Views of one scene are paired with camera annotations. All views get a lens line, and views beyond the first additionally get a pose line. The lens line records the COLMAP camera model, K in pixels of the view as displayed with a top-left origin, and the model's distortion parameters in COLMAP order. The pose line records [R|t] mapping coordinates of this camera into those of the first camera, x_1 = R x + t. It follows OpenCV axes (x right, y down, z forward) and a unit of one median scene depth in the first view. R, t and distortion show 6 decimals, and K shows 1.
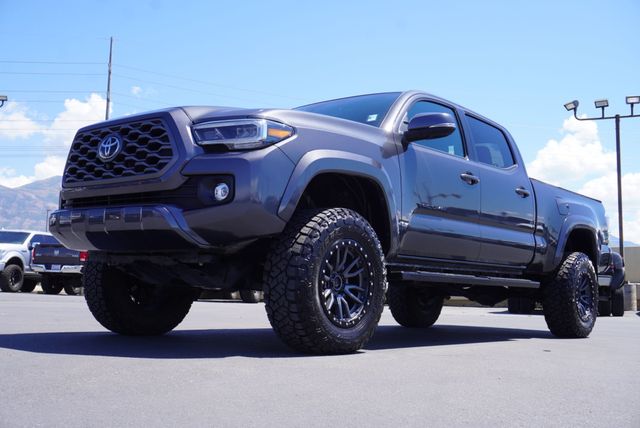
lens RADIAL K [[714.7, 0, 320.0], [0, 714.7, 214.0], [0, 0, 1]] dist [-0.011859, -0.008665]
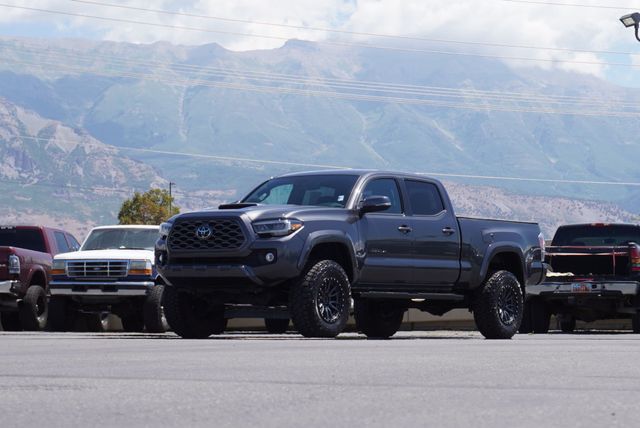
lens RADIAL K [[1893.7, 0, 320.0], [0, 1893.7, 214.0], [0, 0, 1]] dist [0.062662, -0.165736]
pose [[0.997019, -0.025182, 0.072932, -0.353672], [0.021380, 0.998394, 0.052455, -0.398507], [-0.074135, -0.050739, 0.995957, -4.022872]]
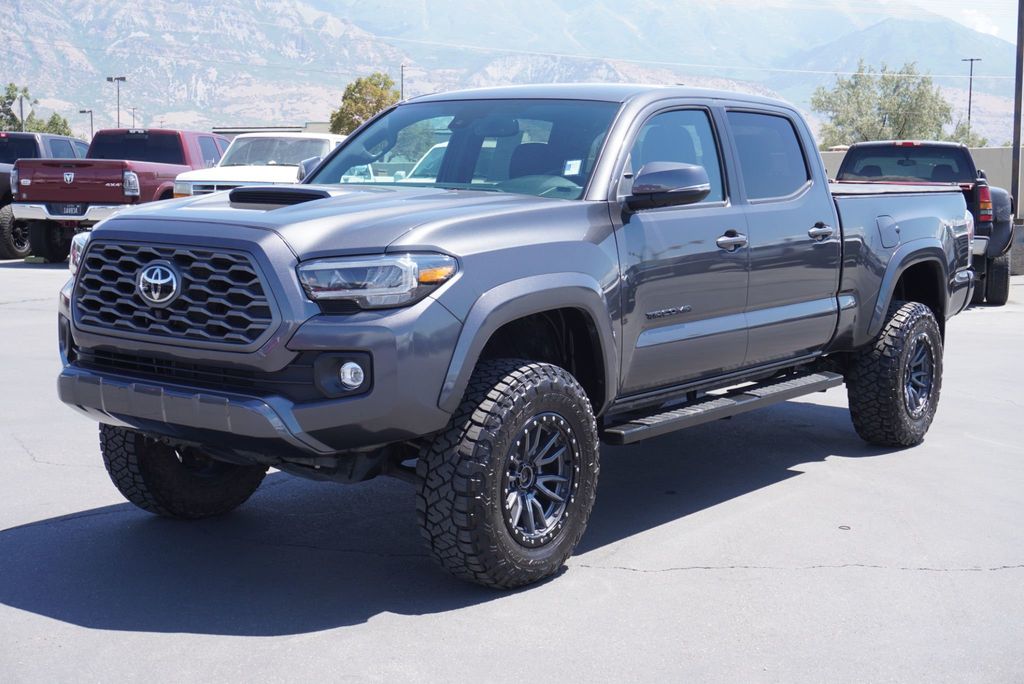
lens RADIAL K [[1447.1, 0, 512.0], [0, 1447.1, 342.0], [0, 0, 1]] dist [0.011259, 0.040748]
pose [[0.998131, -0.024338, 0.056059, -0.059990], [0.011209, 0.974627, 0.223552, -0.322655], [-0.060077, -0.222506, 0.973078, -0.256146]]
